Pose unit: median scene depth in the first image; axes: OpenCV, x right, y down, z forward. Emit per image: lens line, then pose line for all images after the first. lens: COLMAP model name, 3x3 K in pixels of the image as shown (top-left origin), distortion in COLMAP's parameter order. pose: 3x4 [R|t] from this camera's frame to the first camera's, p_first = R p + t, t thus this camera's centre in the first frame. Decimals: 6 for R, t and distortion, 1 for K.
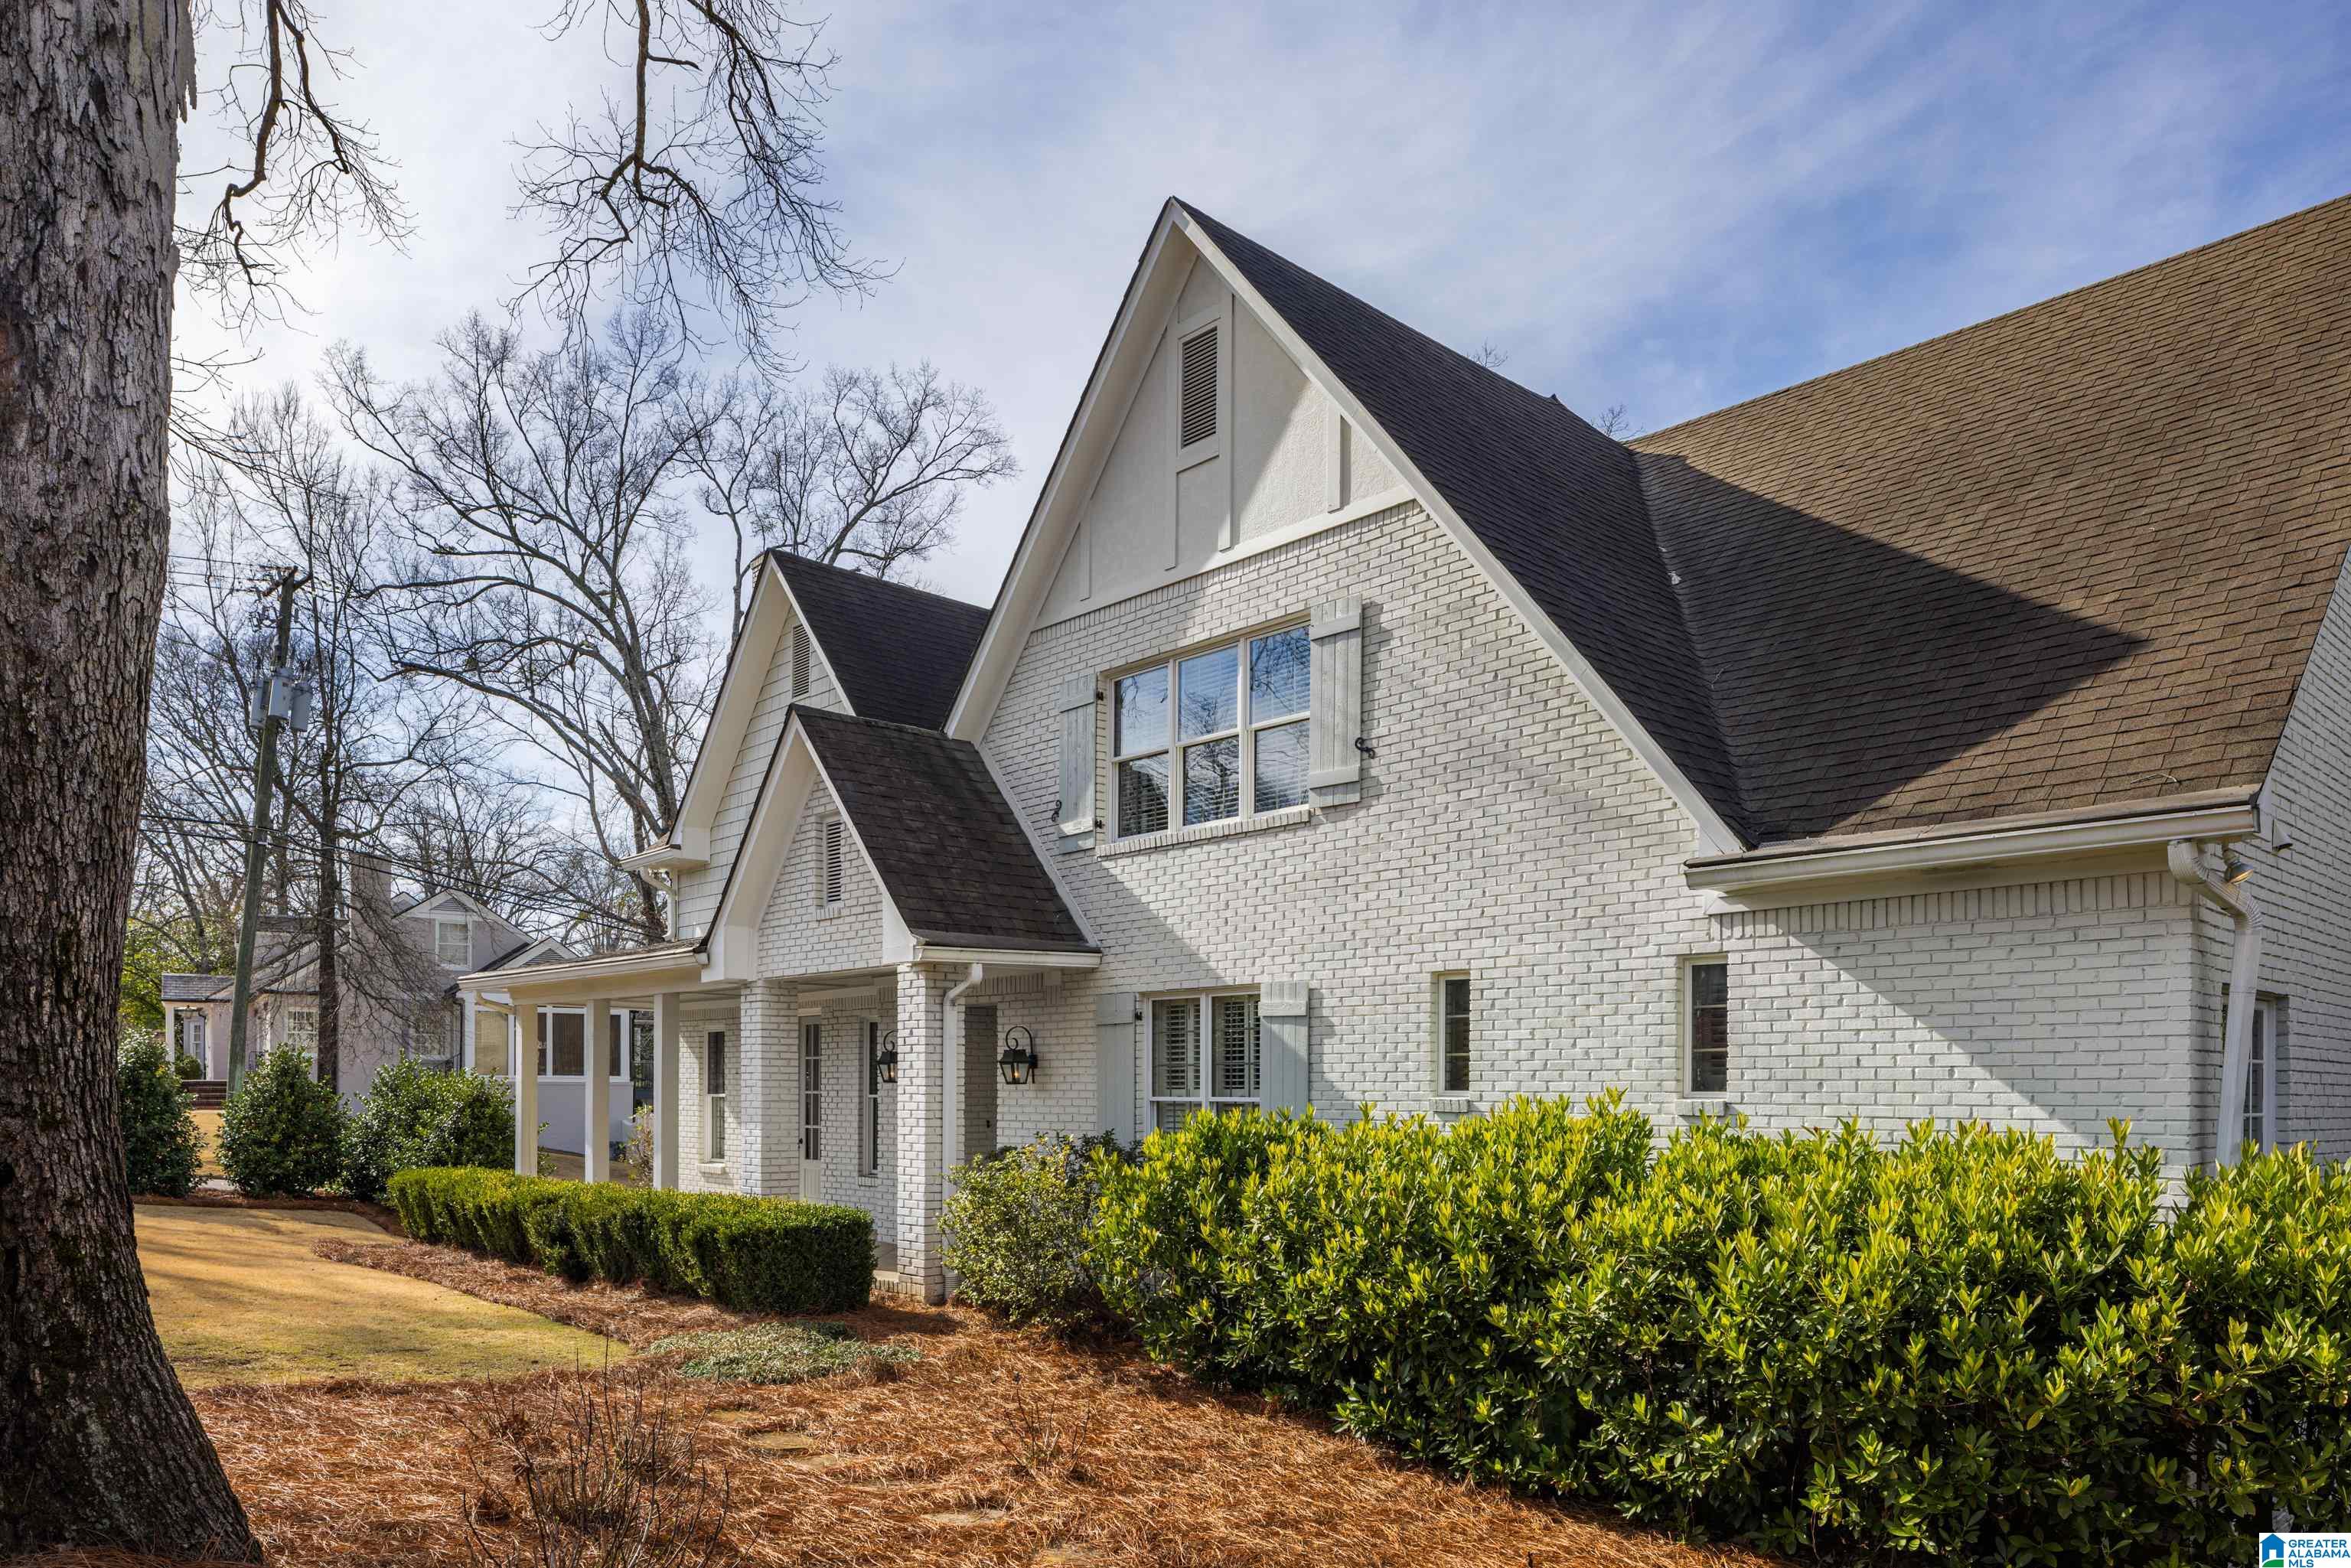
lens RADIAL K [[1578.8, 0, 1174.4], [0, 1578.8, 1098.9], [0, 0, 1]] dist [-0.004533, -0.002333]
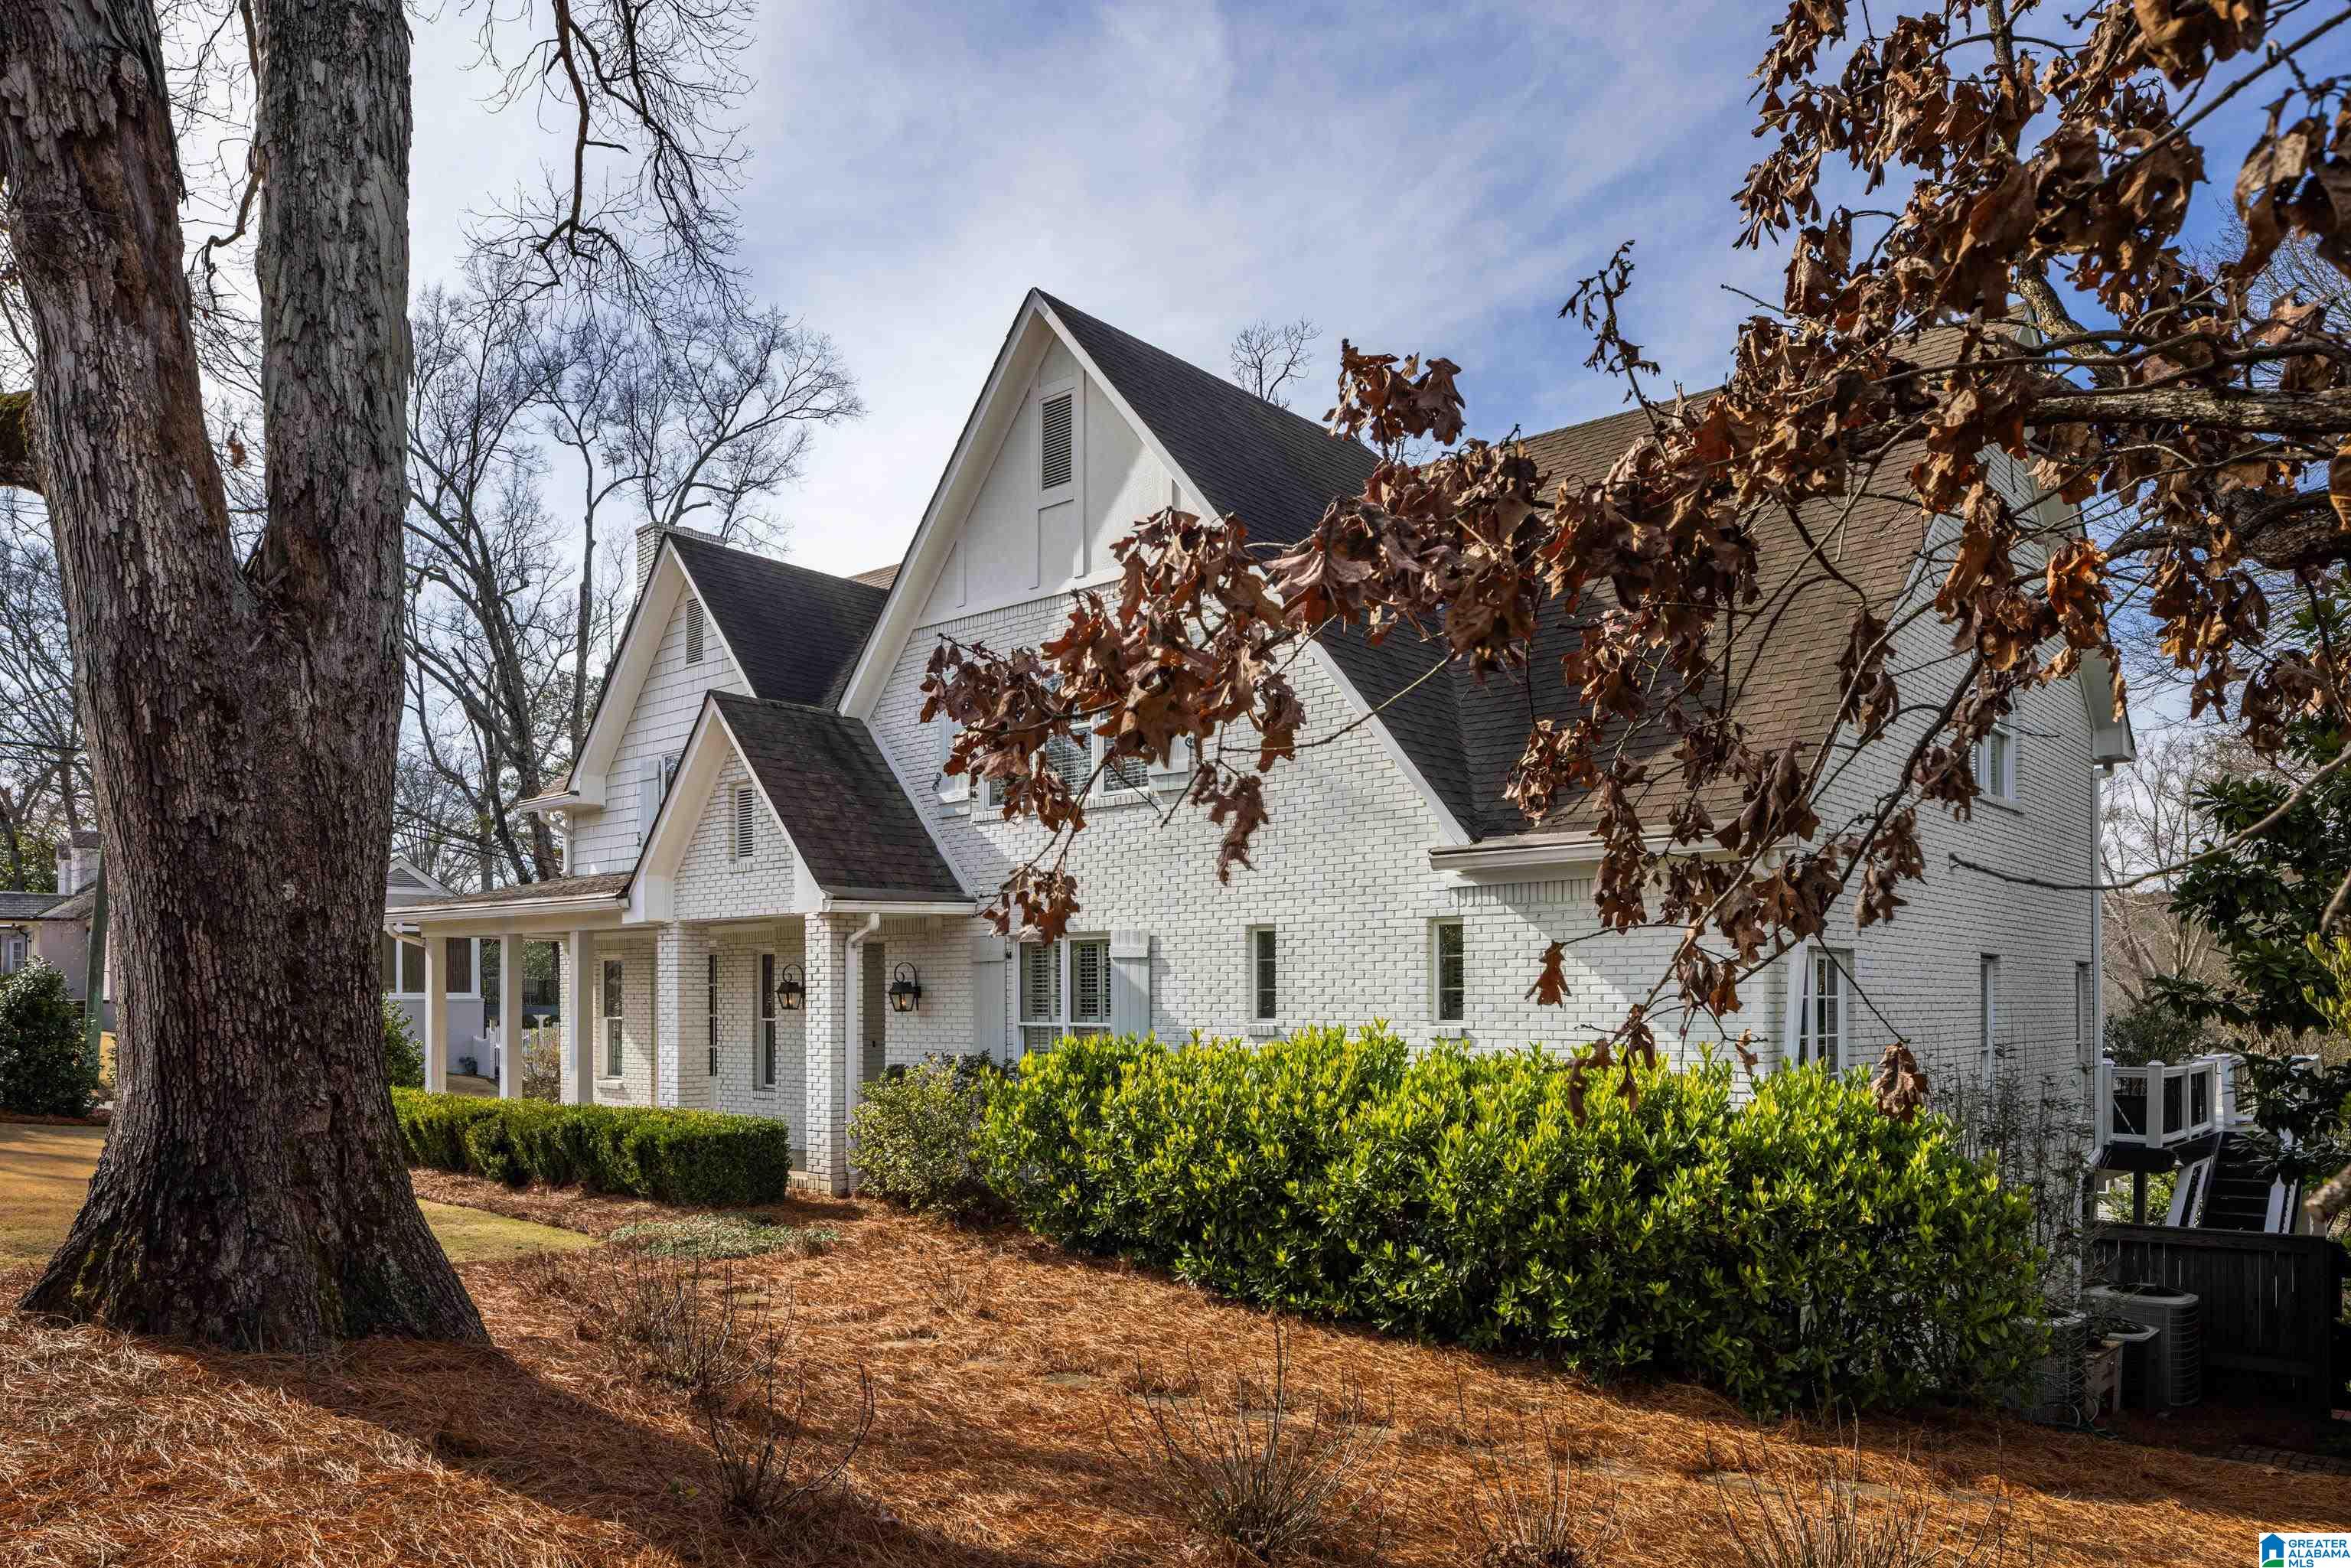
lens RADIAL K [[1583.8, 0, 1177.1], [0, 1583.8, 979.1], [0, 0, 1]] dist [-0.004759, -0.001277]
pose [[0.994277, -0.005184, 0.106706, -0.032177], [0.006899, 0.999853, -0.015716, -0.019253], [-0.106609, 0.016363, 0.994166, -0.292632]]
